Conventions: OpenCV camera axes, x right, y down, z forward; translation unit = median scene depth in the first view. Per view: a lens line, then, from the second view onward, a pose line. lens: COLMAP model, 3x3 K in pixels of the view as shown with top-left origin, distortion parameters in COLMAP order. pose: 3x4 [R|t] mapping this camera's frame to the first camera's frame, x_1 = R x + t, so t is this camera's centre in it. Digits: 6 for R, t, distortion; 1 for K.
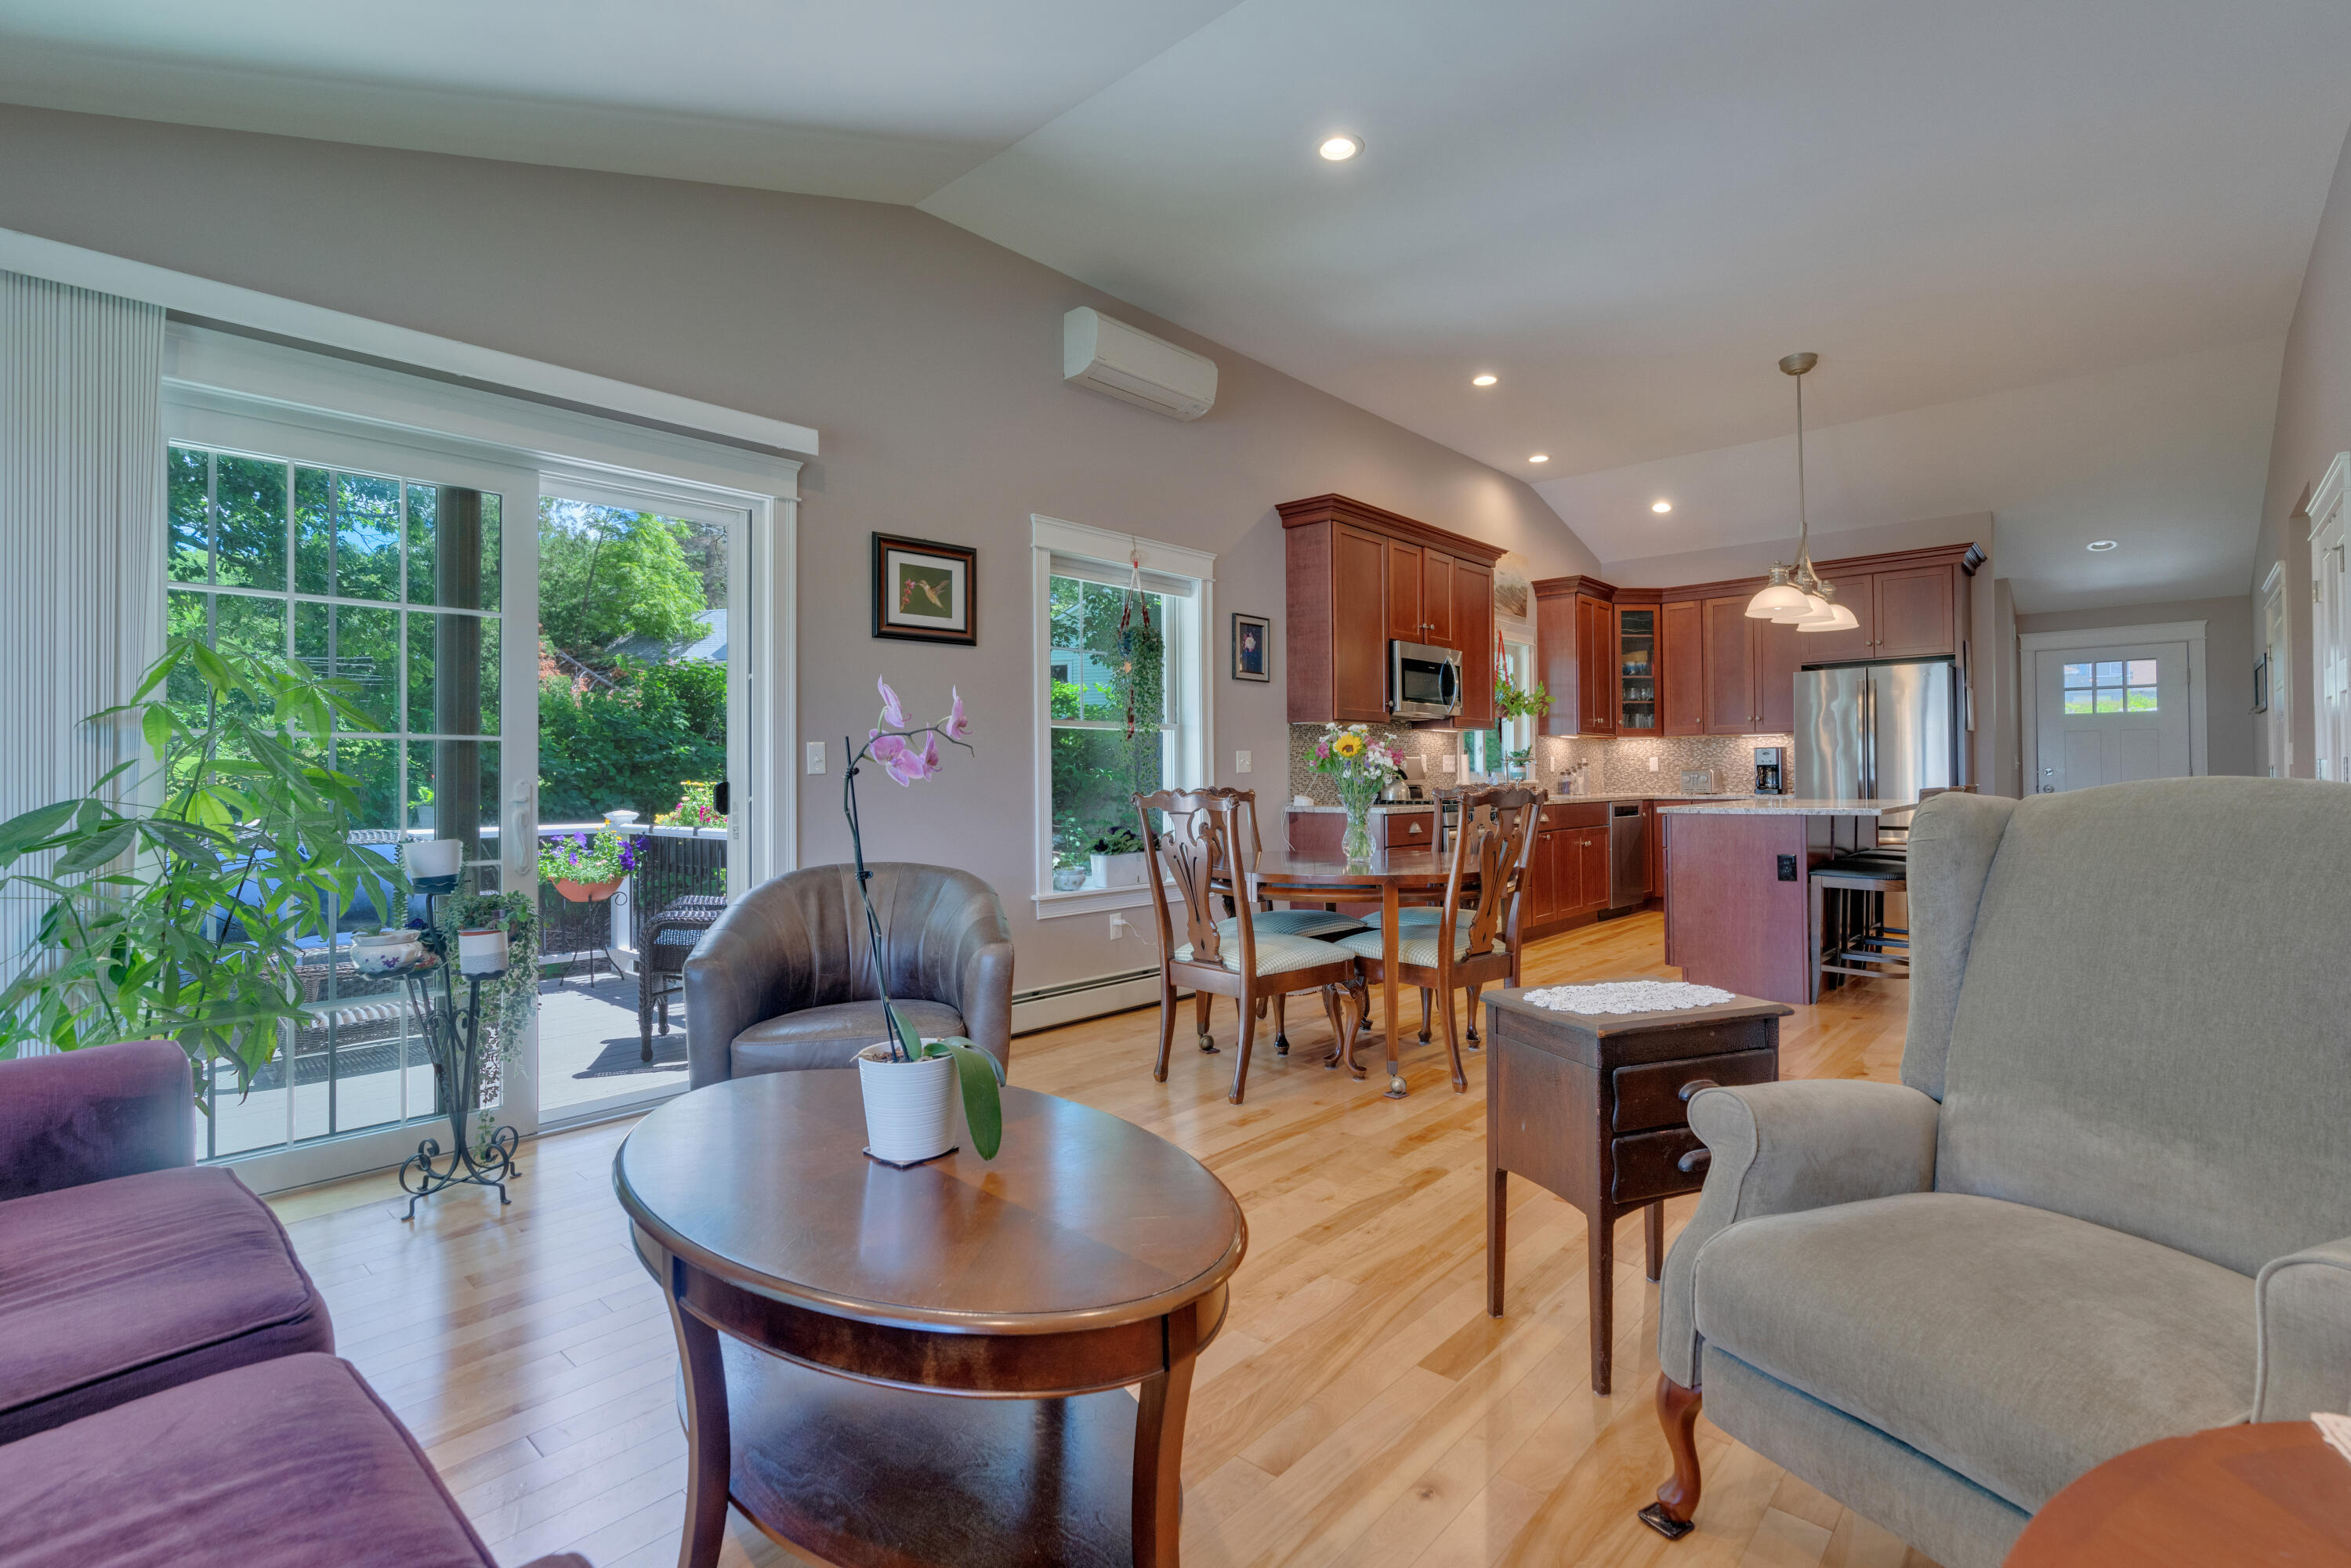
lens RADIAL K [[1079.4, 0, 1180.2], [0, 1079.4, 770.7], [0, 0, 1]] dist [-0.016478, 0.000321]
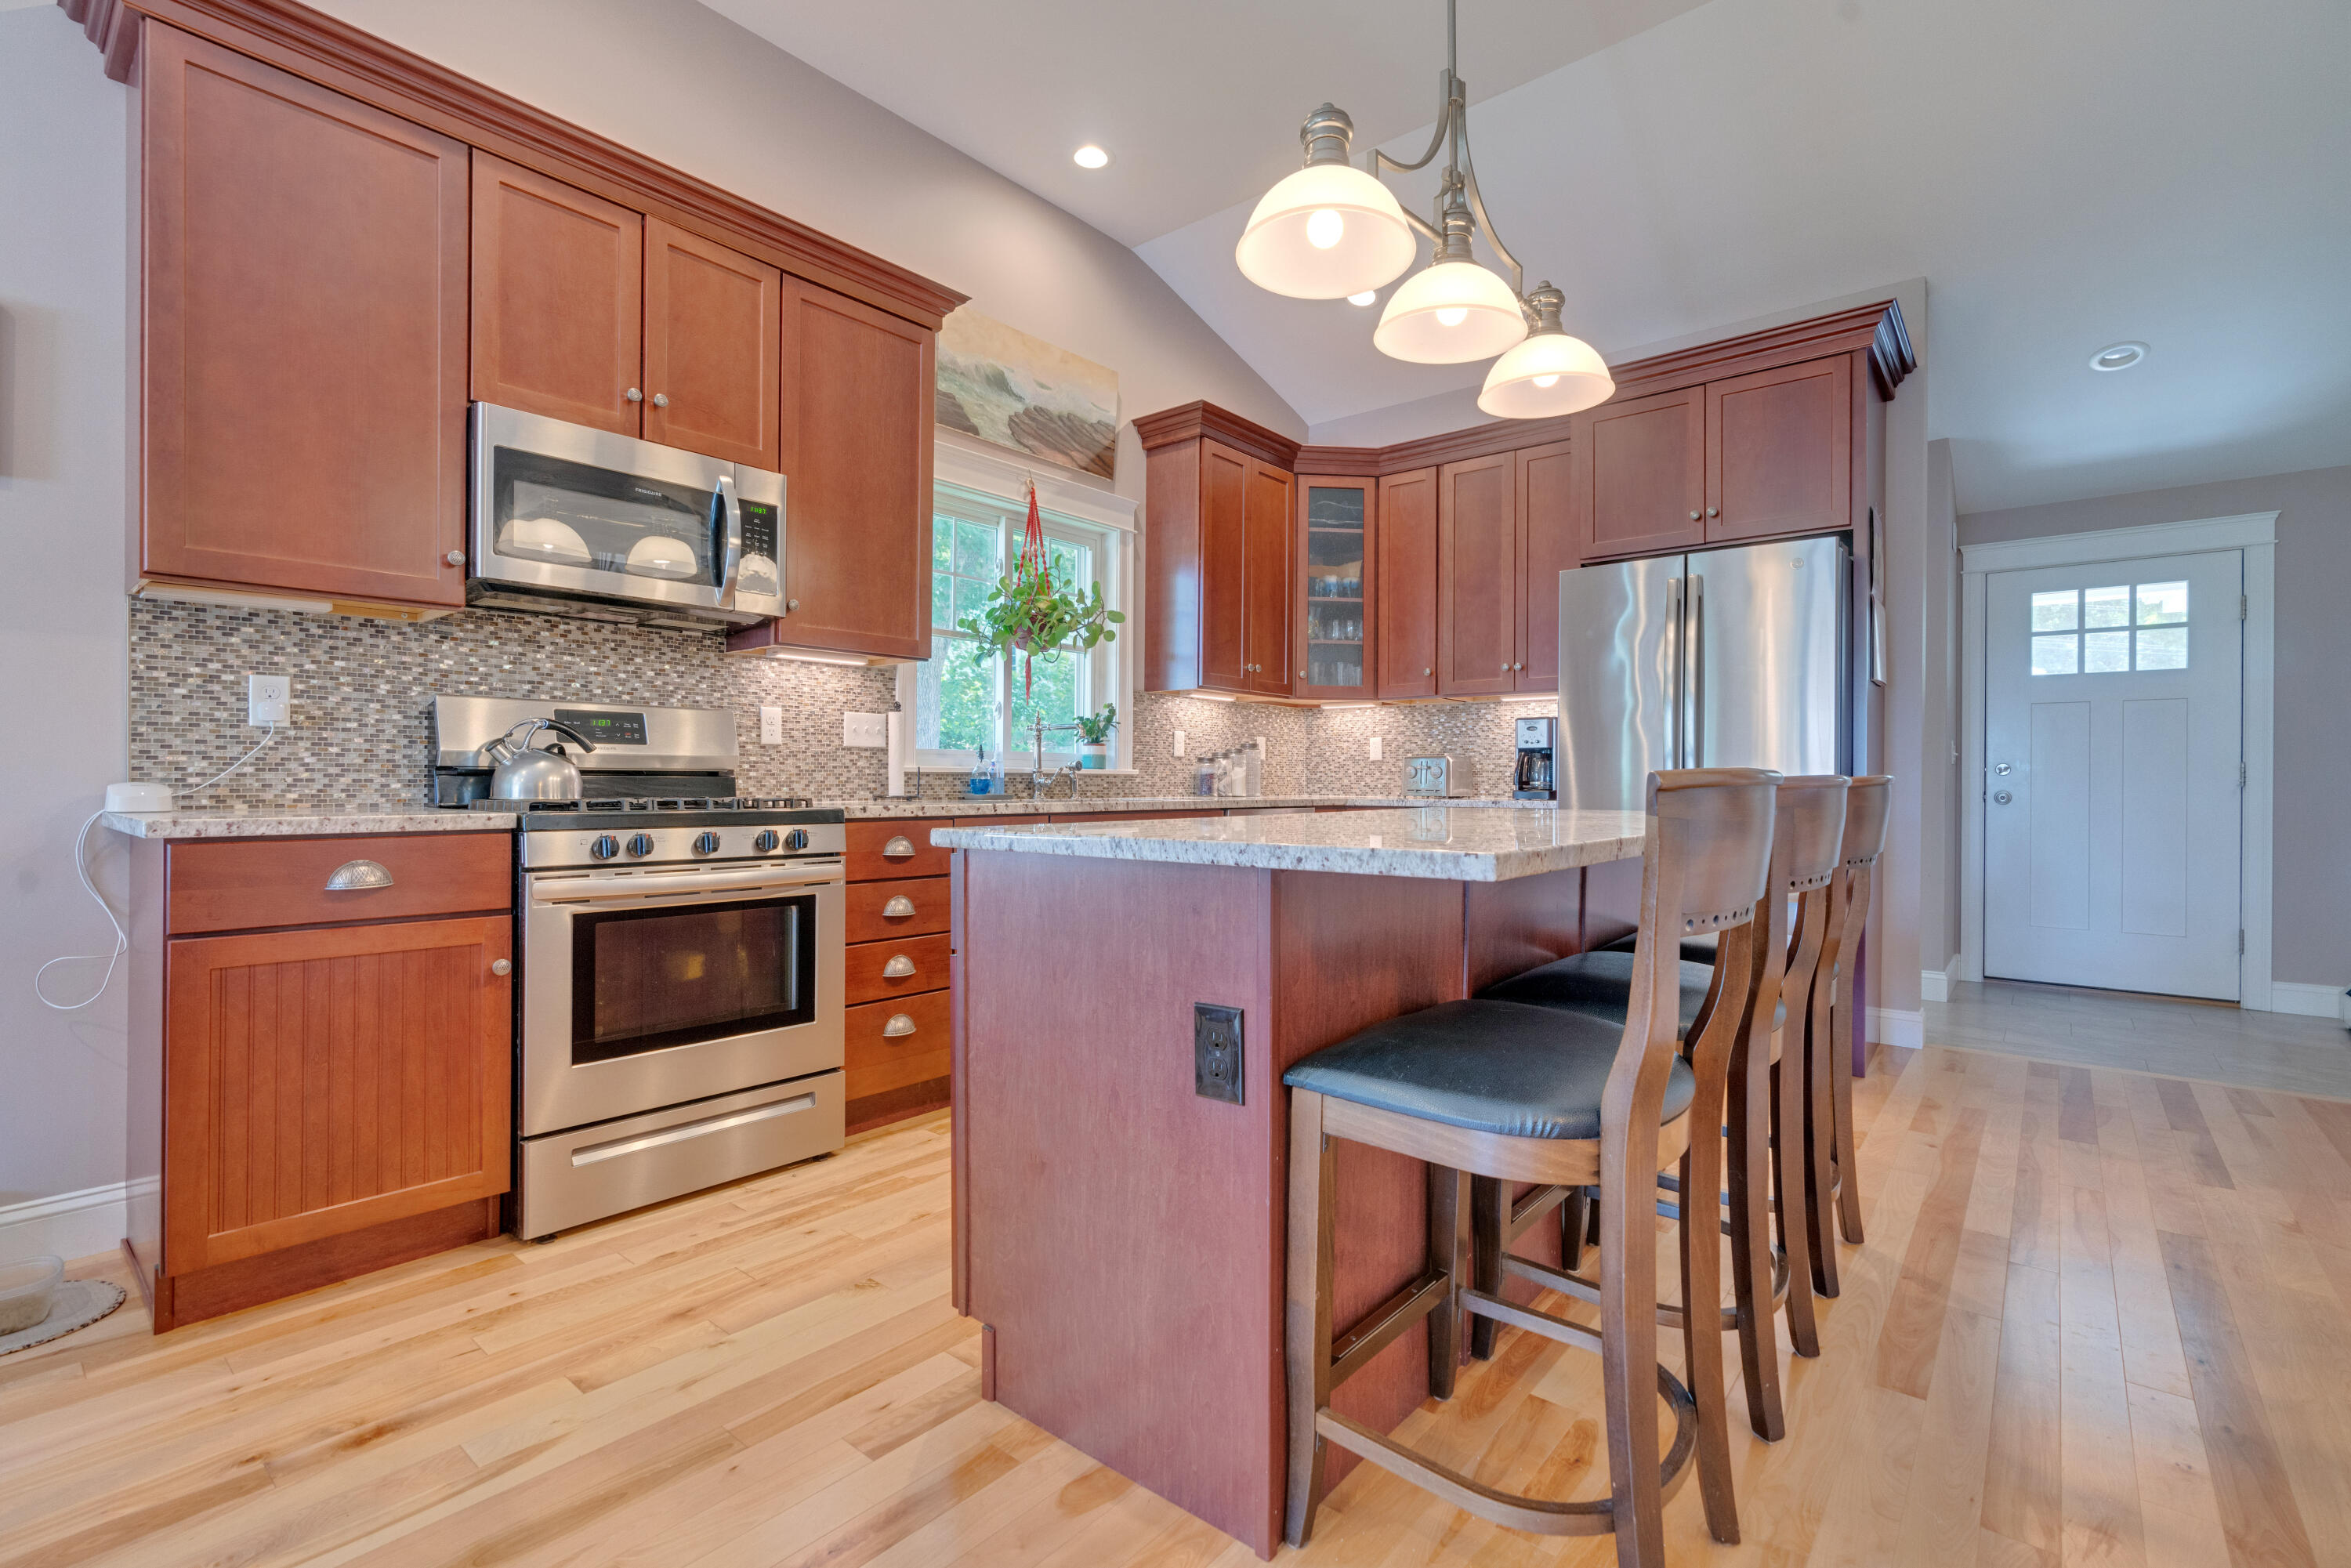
lens RADIAL K [[1056.0, 0, 1188.8], [0, 1056.0, 785.0], [0, 0, 1]] dist [-0.014917, 0.006616]
pose [[0.998558, 0.012588, 0.052192, 0.334984], [-0.013155, 0.999858, 0.010534, 0.010694], [-0.052052, -0.011205, 0.998582, 0.449763]]
